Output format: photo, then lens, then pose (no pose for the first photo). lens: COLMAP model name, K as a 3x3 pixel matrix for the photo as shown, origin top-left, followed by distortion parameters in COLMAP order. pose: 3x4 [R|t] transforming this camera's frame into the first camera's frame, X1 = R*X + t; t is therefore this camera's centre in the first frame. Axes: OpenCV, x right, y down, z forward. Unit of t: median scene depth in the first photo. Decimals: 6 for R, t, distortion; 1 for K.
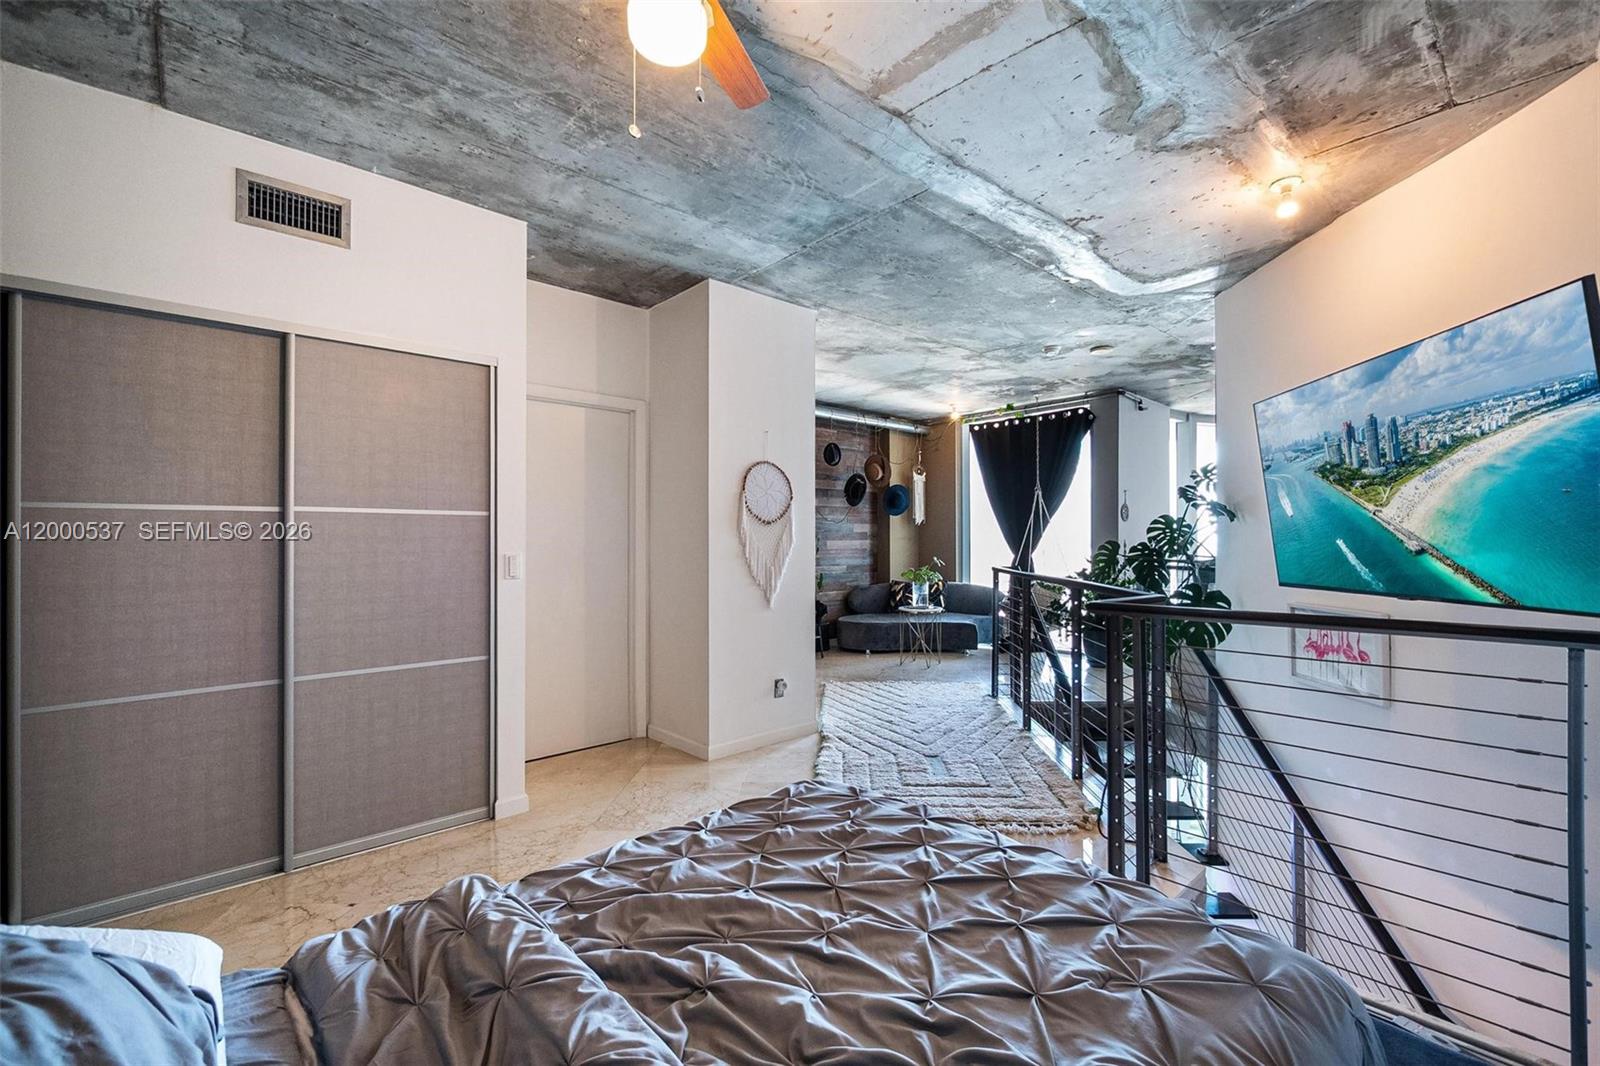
lens RADIAL K [[670.4, 0, 792.9], [0, 670.4, 555.3], [0, 0, 1]] dist [-0.002878, 0.001170]
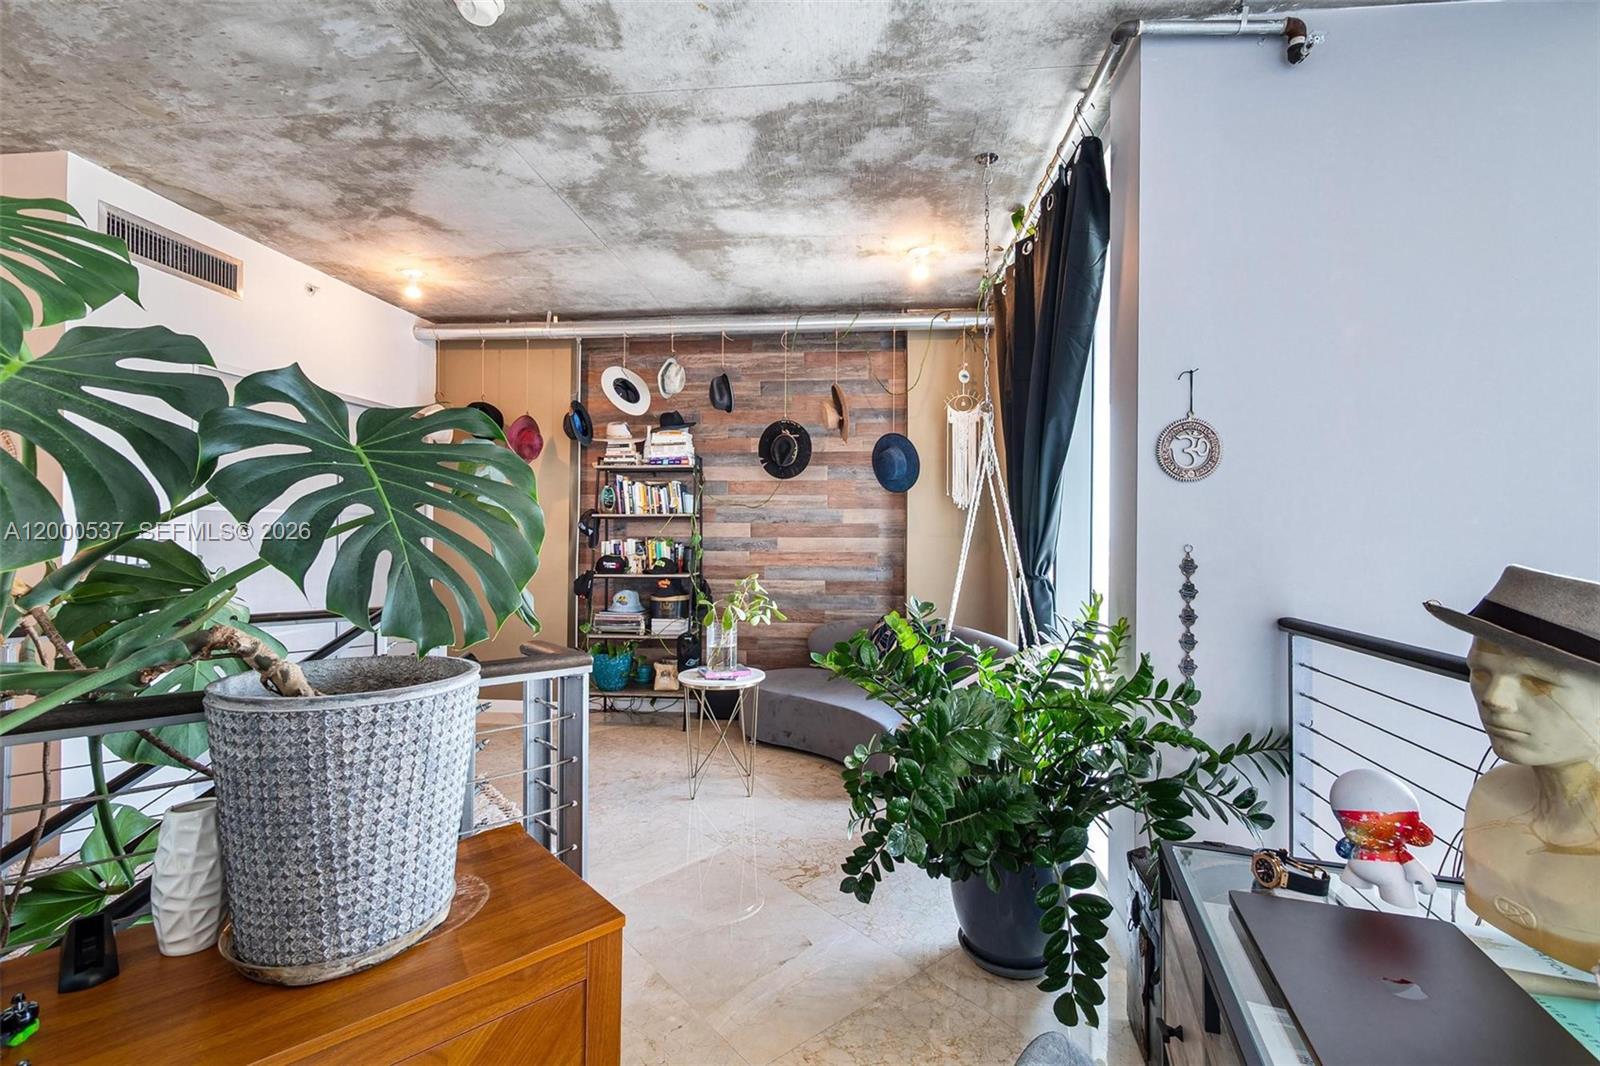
lens RADIAL K [[682.7, 0, 794.8], [0, 682.7, 528.6], [0, 0, 1]] dist [-0.000795, -0.000336]
pose [[0.683094, 0.003935, -0.730320, 0.960801], [-0.025401, 0.999508, -0.018373, -0.035769], [0.729888, 0.031101, 0.682859, 1.117843]]
